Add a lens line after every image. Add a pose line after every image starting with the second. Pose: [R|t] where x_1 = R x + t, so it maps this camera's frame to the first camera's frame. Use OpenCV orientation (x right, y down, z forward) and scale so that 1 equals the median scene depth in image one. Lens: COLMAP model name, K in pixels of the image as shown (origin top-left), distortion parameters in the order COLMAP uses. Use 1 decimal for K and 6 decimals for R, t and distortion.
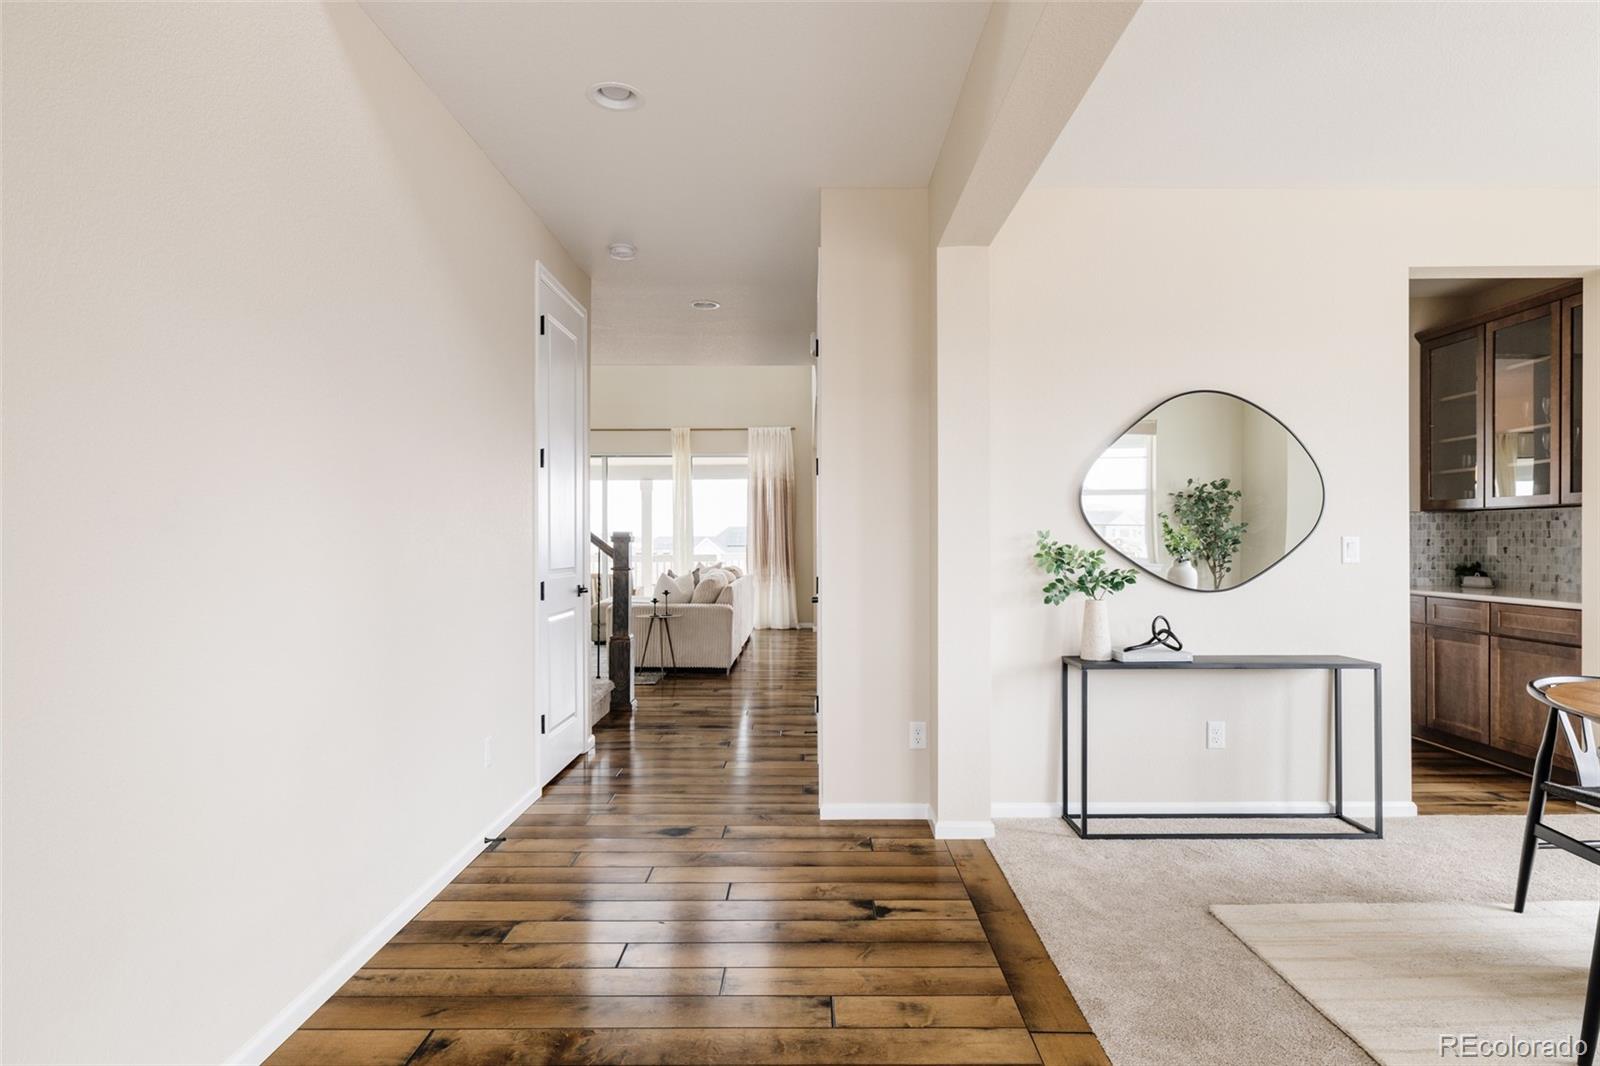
lens RADIAL K [[909.9, 0, 803.6], [0, 909.9, 542.0], [0, 0, 1]] dist [-0.000974, -0.001975]
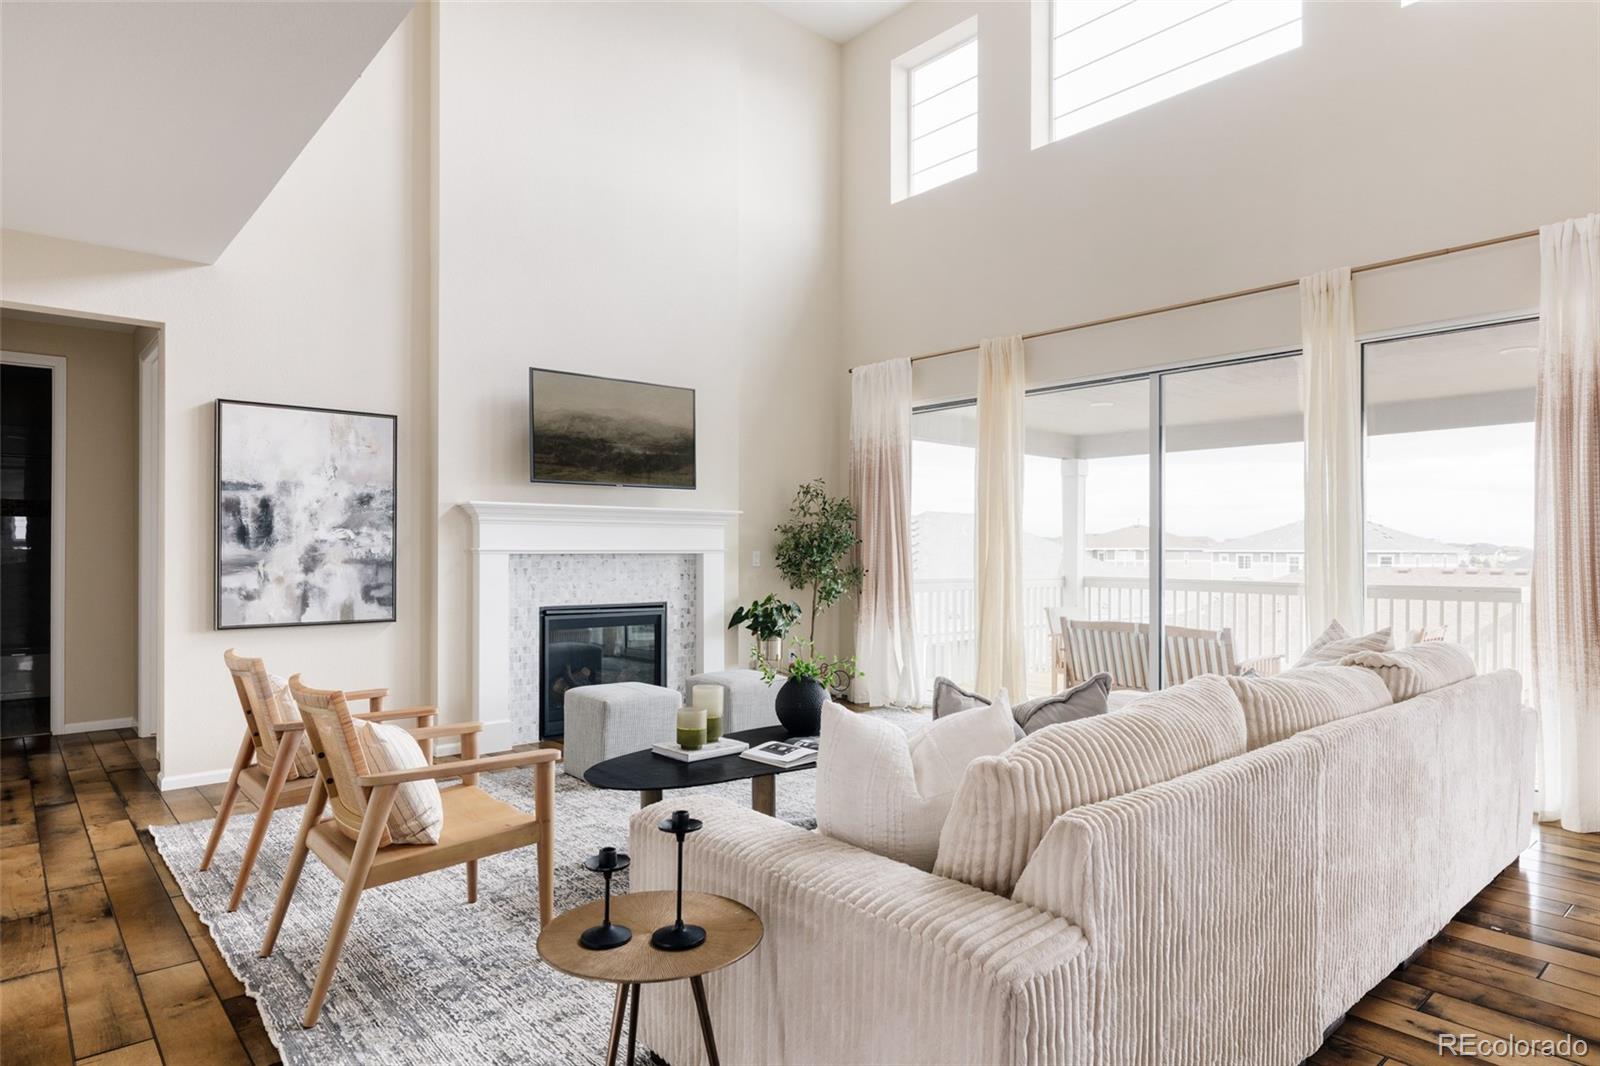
lens RADIAL K [[921.5, 0, 802.6], [0, 921.5, 548.9], [0, 0, 1]] dist [0.006148, 0.000066]
pose [[0.669989, 0.002918, -0.742366, 0.011323], [-0.005218, 0.999986, -0.000779, -0.004743], [0.742353, 0.004395, 0.669994, 0.566794]]
